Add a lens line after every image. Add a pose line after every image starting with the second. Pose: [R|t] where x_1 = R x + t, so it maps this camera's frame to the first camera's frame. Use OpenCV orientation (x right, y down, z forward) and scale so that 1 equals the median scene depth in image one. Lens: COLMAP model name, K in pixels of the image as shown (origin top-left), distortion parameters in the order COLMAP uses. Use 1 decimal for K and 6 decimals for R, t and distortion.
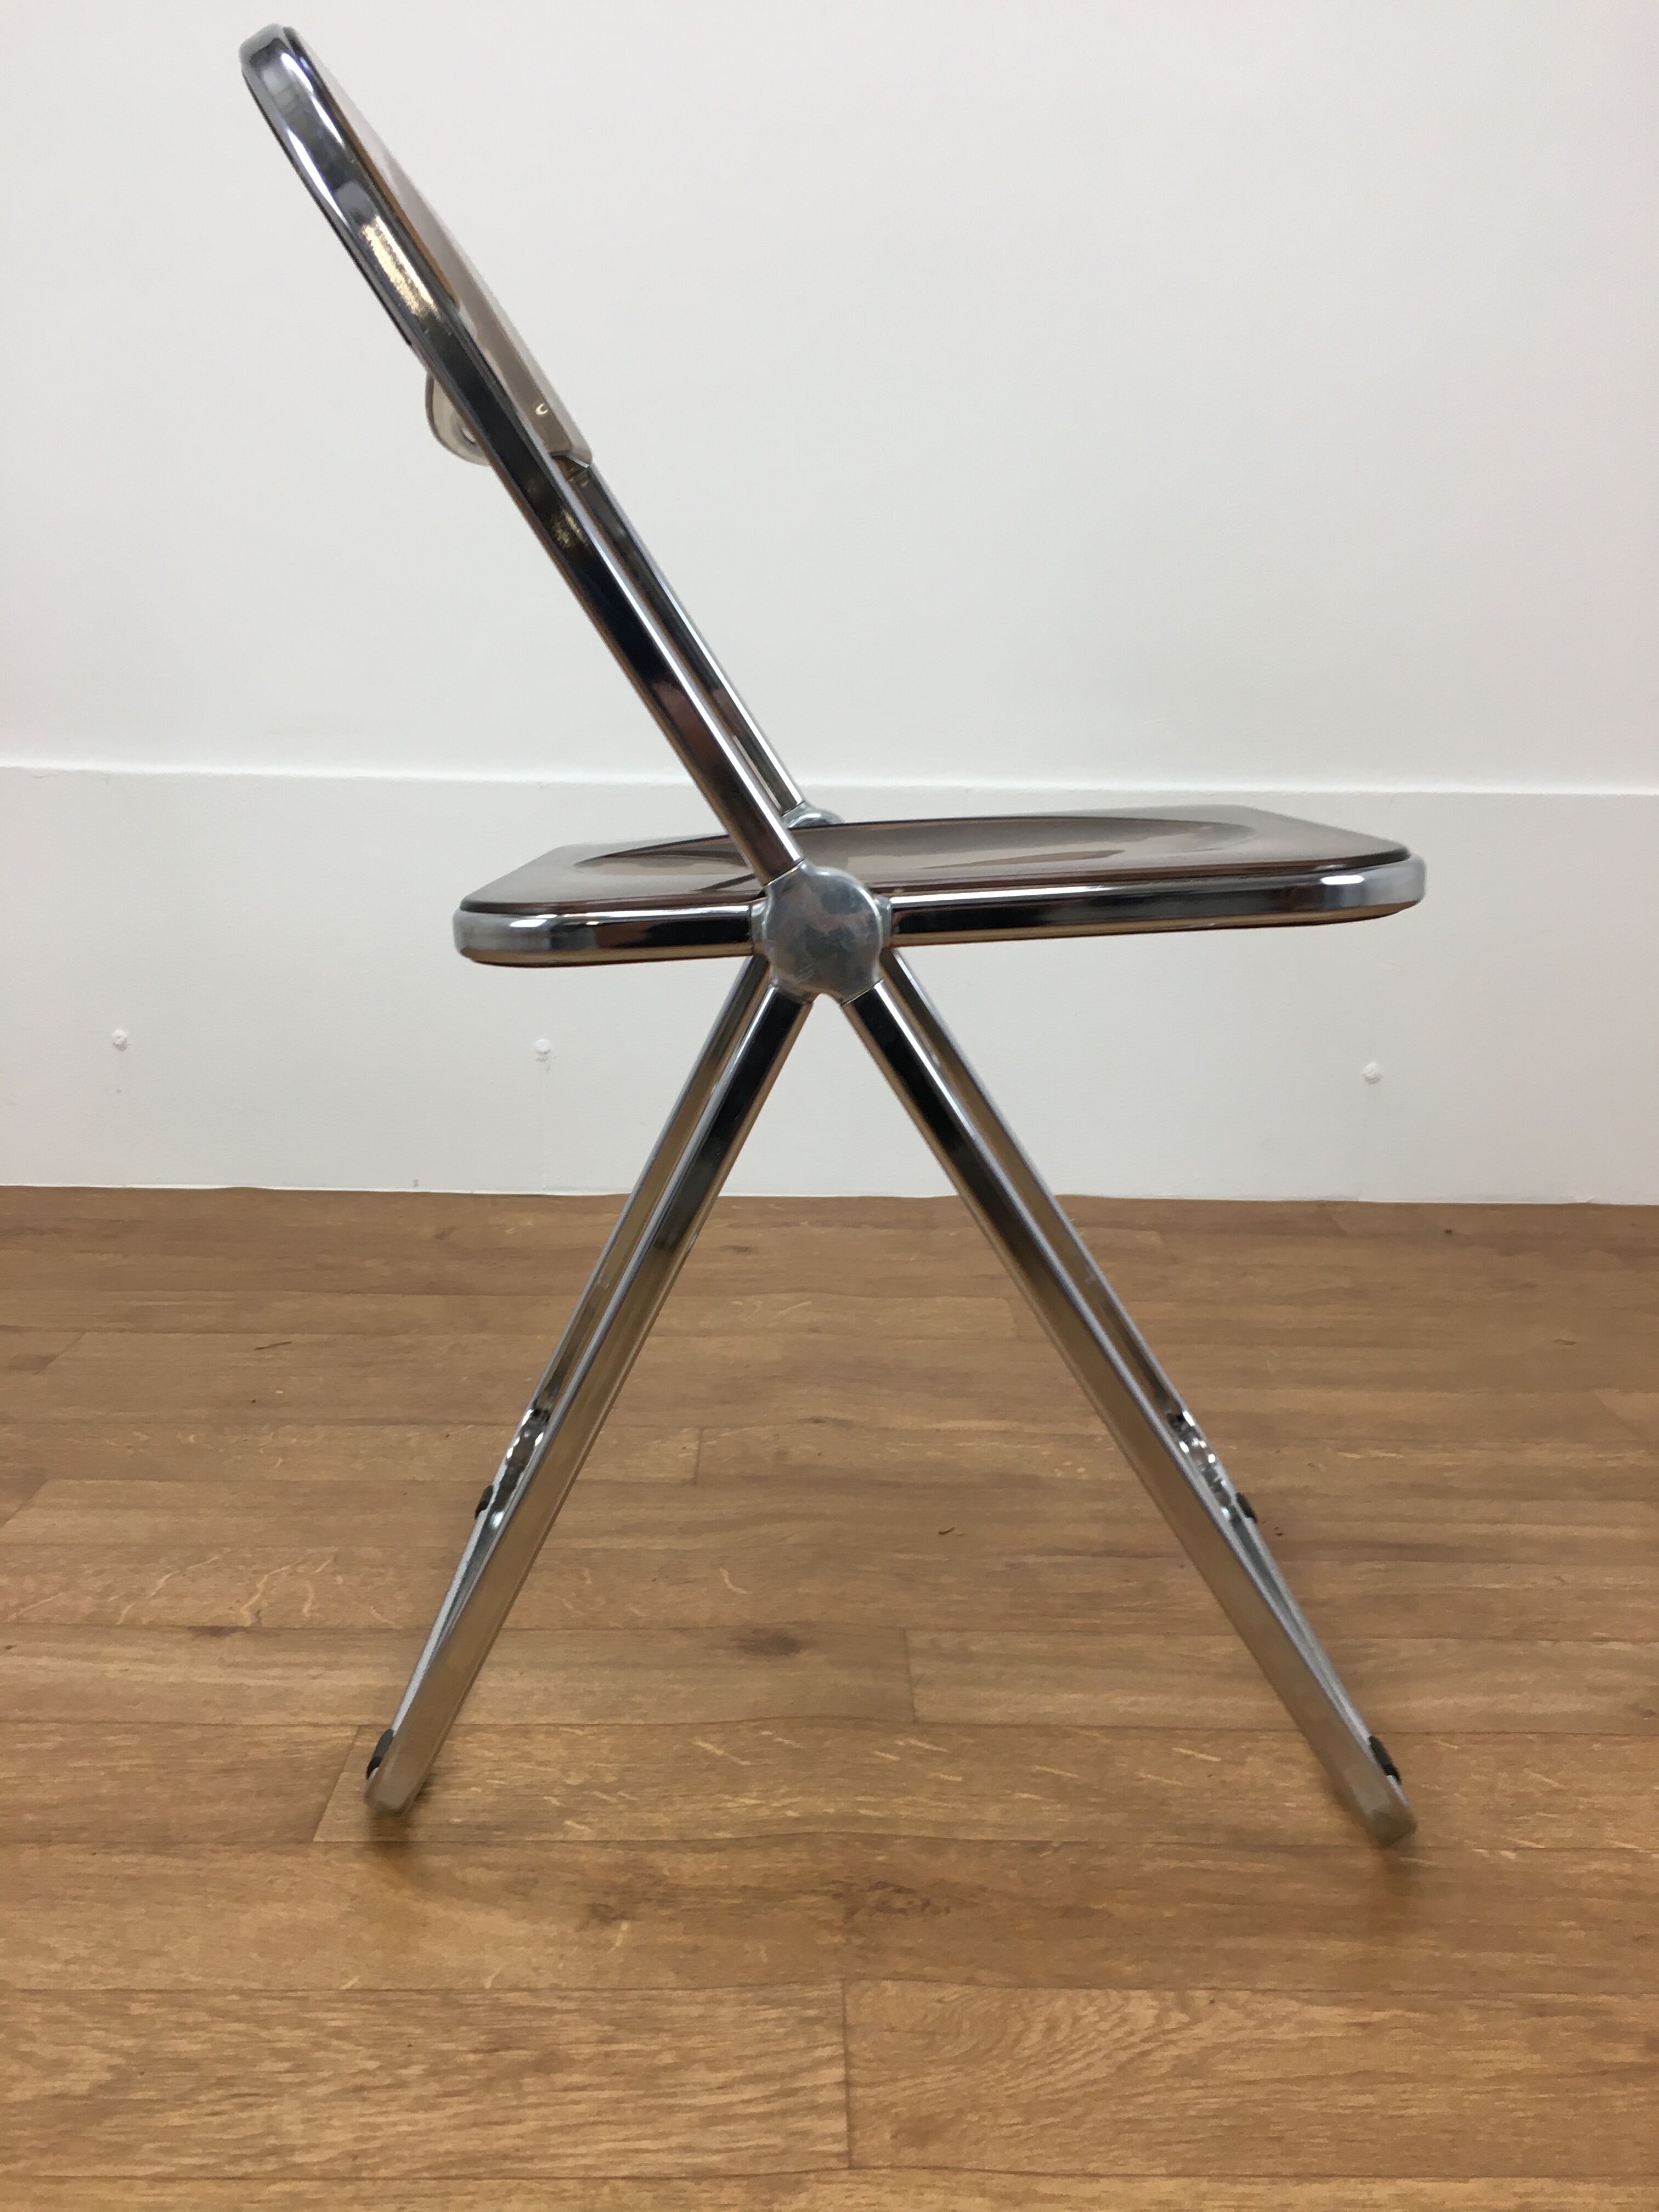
lens RADIAL K [[1901.7, 0, 833.6], [0, 1901.7, 1150.3], [0, 0, 1]] dist [0.077746, -0.125112]
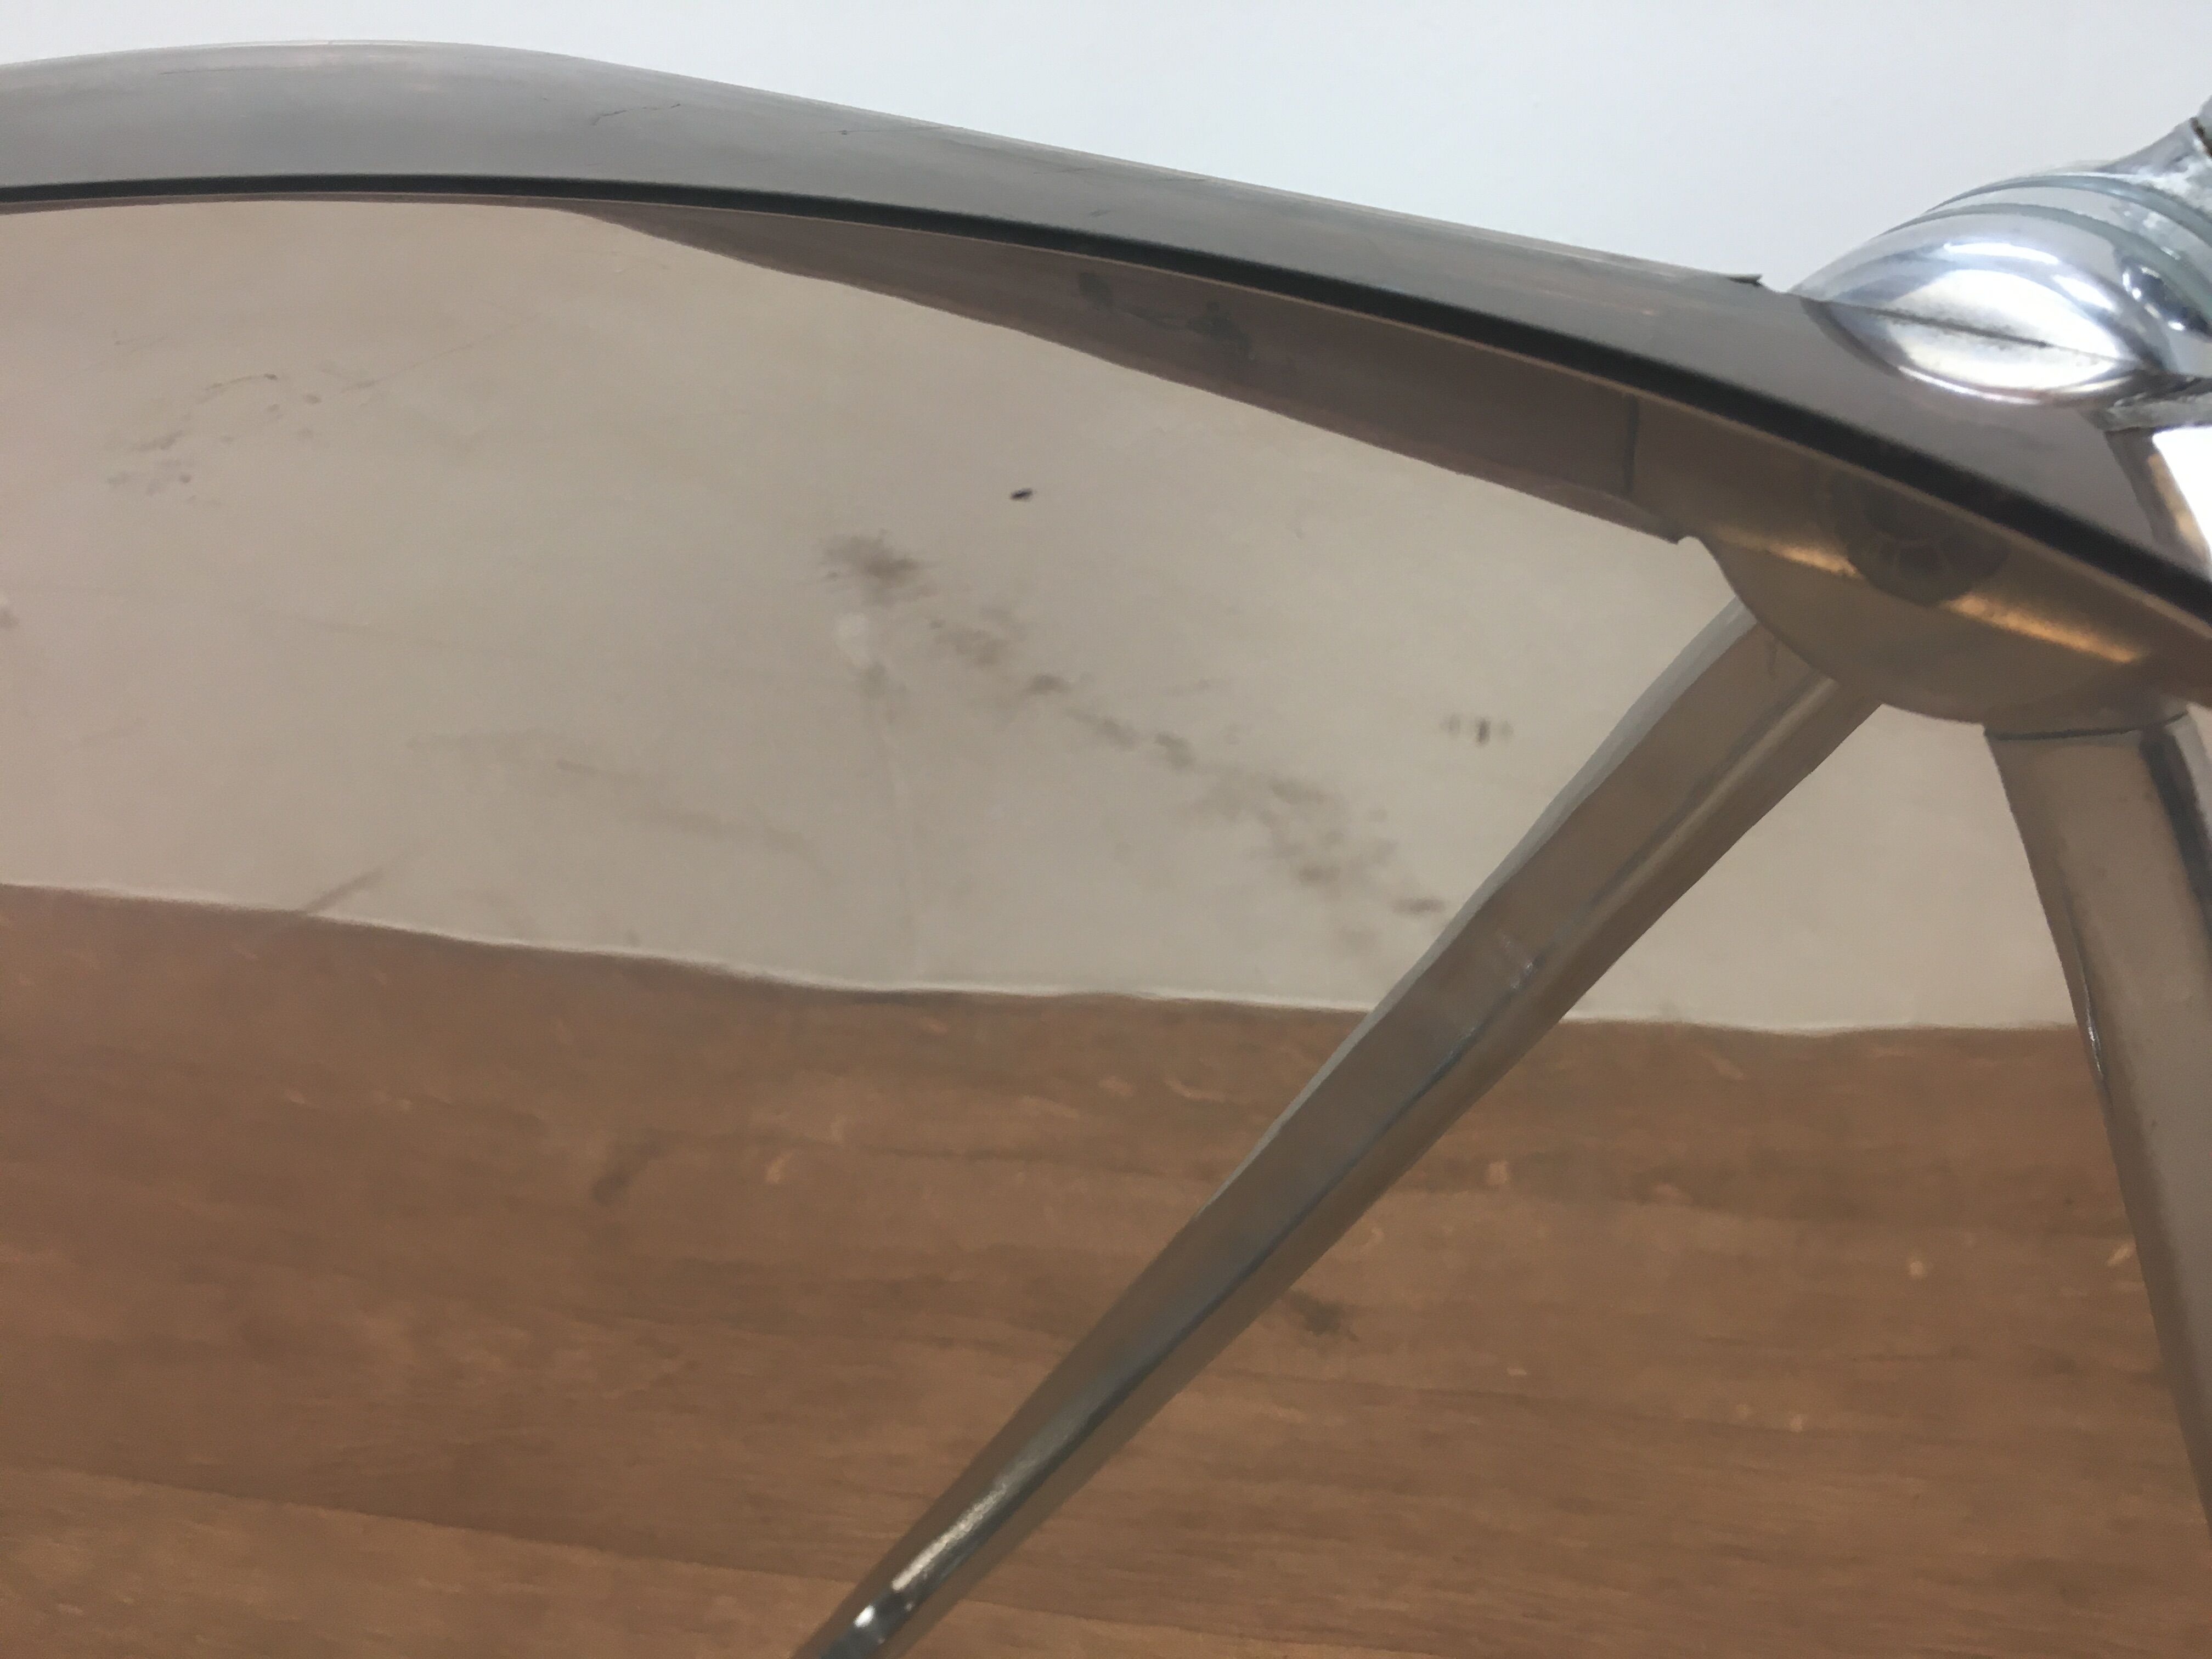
lens RADIAL K [[1901.7, 0, 1110.7], [0, 1901.7, 895.4], [0, 0, 1]] dist [0.077746, -0.125112]
pose [[0.966287, 0.045656, -0.253386, 0.007264], [0.030934, 0.956435, 0.290303, -0.225062], [0.255602, -0.288354, 0.922778, 1.086896]]
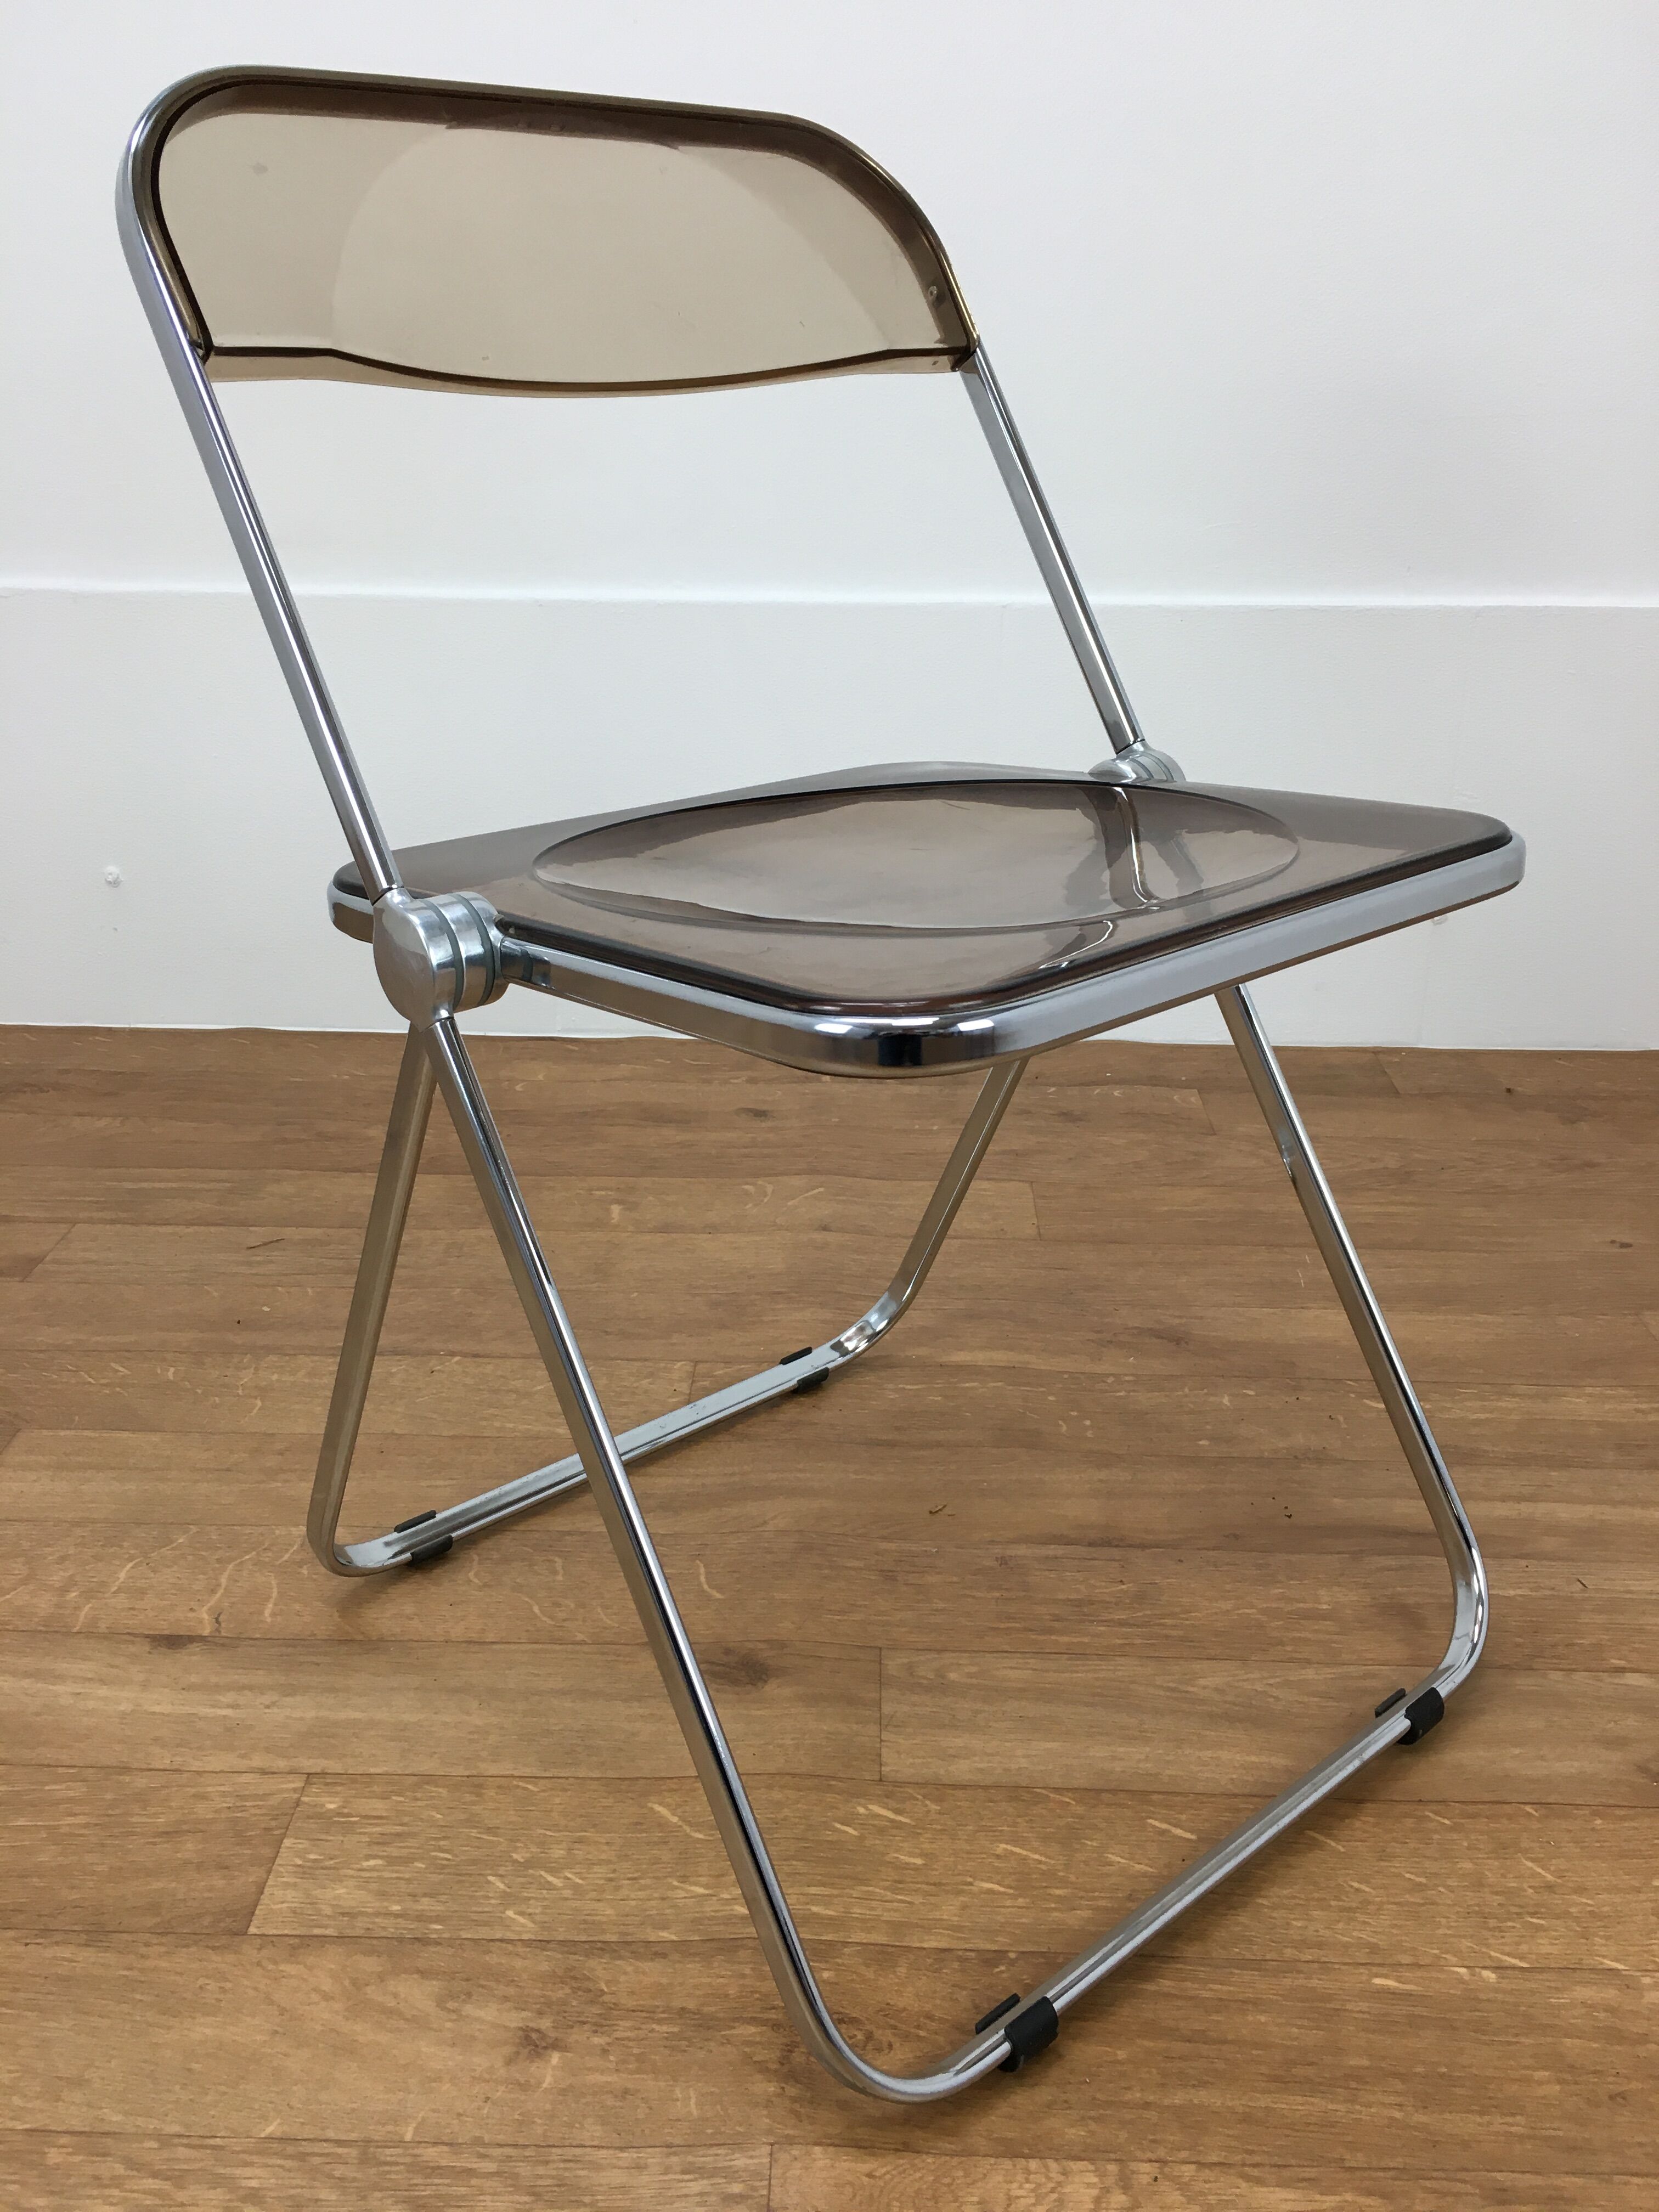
lens RADIAL K [[1901.7, 0, 833.8], [0, 1901.7, 1109.1], [0, 0, 1]] dist [0.077746, -0.125112]
pose [[0.999023, 0.009450, -0.043177, 0.050950], [-0.002609, 0.987781, 0.155825, -0.163154], [0.044122, -0.155560, 0.986841, 0.090141]]
